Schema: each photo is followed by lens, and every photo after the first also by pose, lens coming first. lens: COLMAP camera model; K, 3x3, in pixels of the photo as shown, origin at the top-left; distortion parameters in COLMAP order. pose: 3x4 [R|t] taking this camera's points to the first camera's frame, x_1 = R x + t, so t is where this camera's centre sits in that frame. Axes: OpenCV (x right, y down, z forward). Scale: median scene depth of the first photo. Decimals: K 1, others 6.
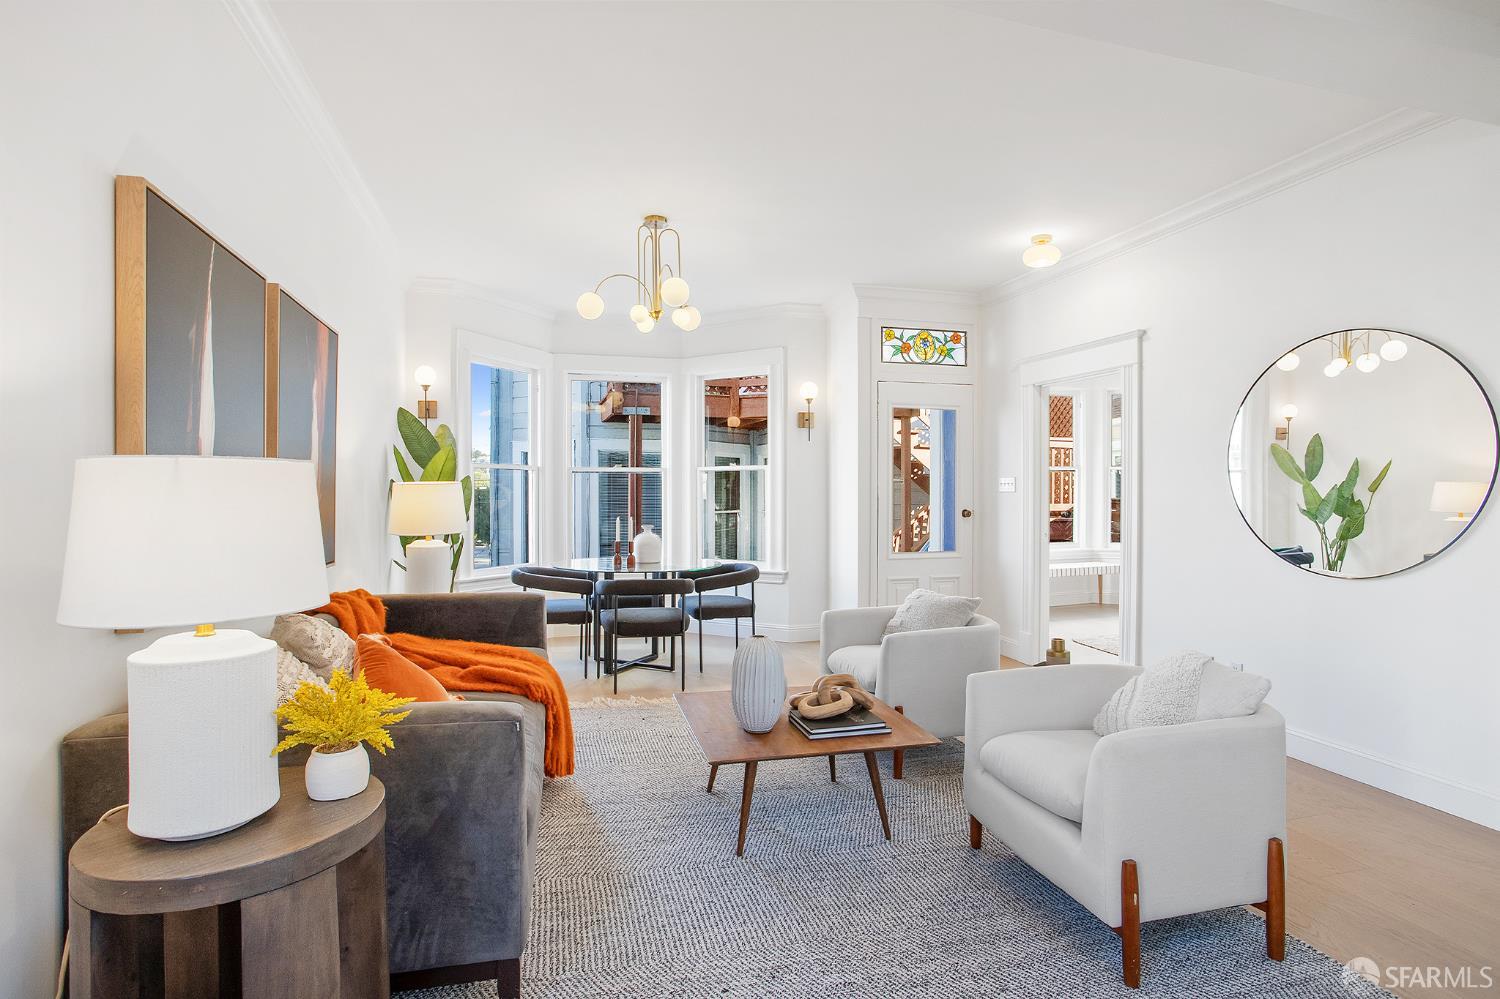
lens RADIAL K [[750.8, 0, 753.5], [0, 750.8, 497.4], [0, 0, 1]] dist [-0.038448, 0.010000]
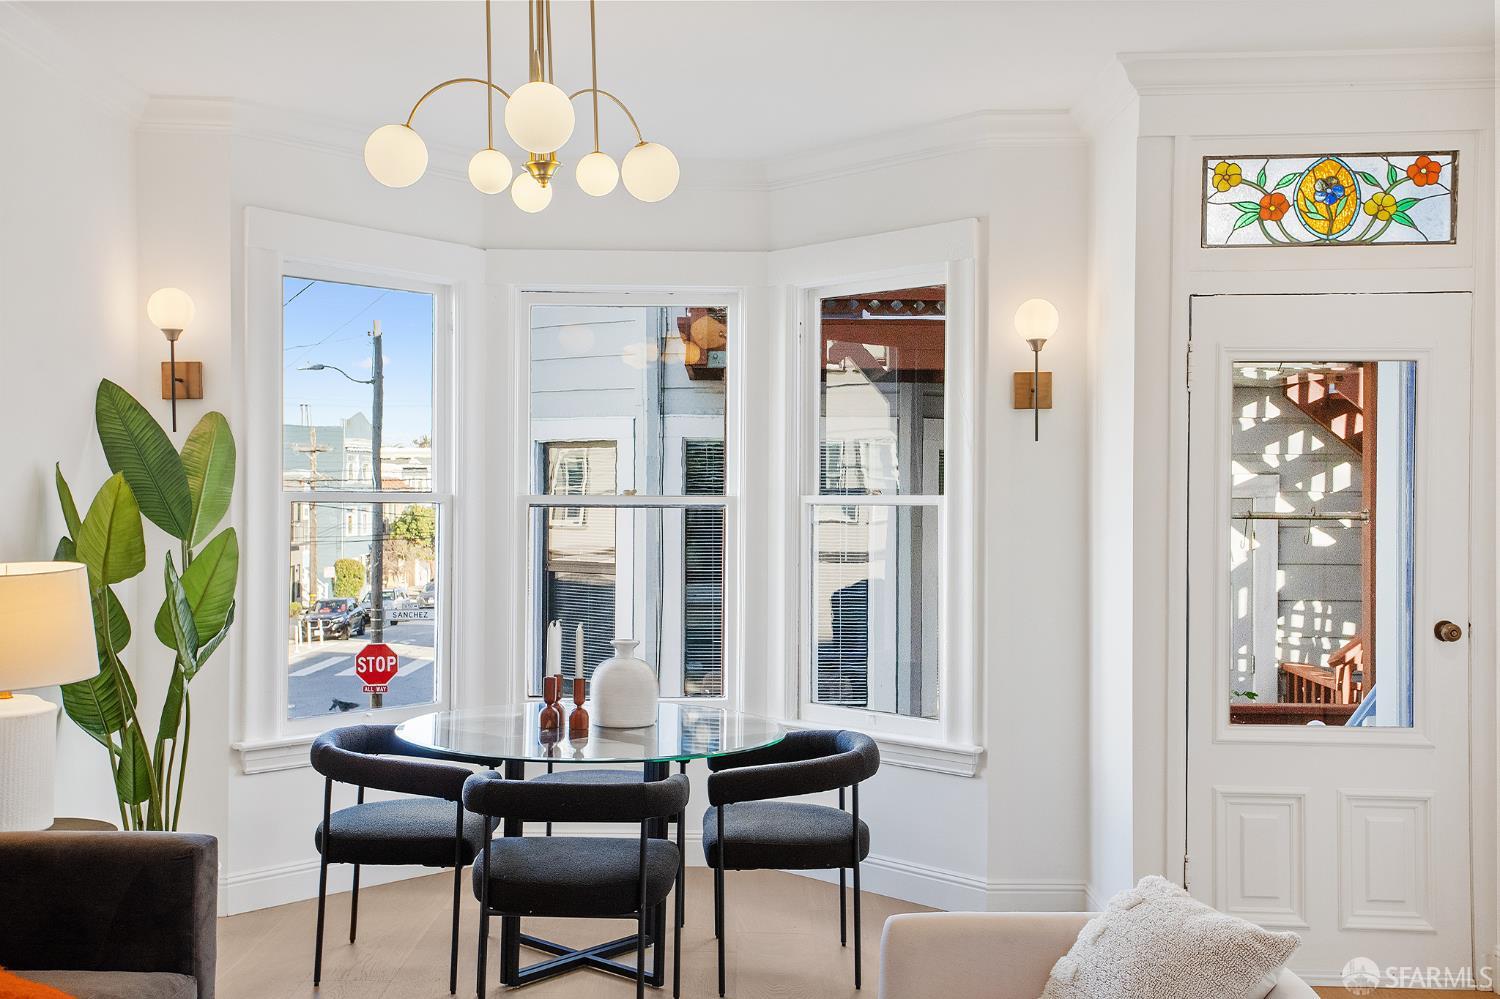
lens RADIAL K [[1529.2, 0, 754.9], [0, 1529.2, 505.4], [0, 0, 1]] dist [0.120317, 0.000000]
pose [[0.963695, 0.010161, -0.266813, 0.160519], [-0.009771, 0.999948, 0.002791, -0.042354], [0.266828, -0.000082, 0.963744, 0.139827]]
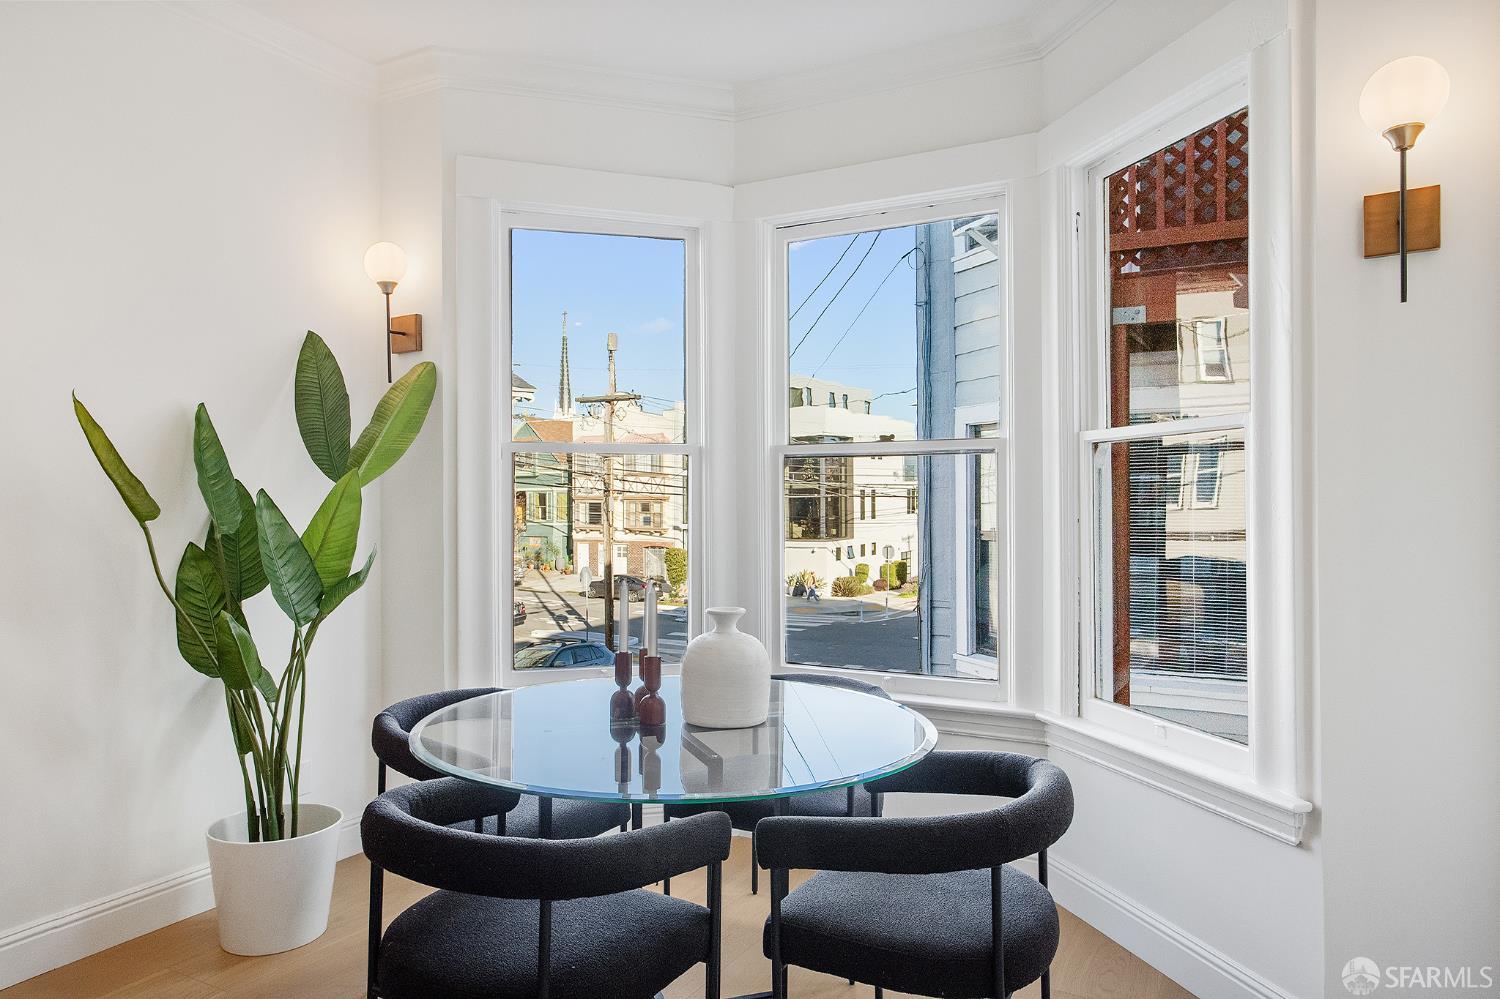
lens RADIAL K [[1004.9, 0, 740.5], [0, 1004.9, 501.1], [0, 0, 1]] dist [0.027518, 0.006774]
pose [[0.699112, 0.003353, -0.715004, 0.171043], [-0.000996, 0.999993, 0.003715, -0.011310], [0.715011, -0.001885, 0.699111, 0.644418]]
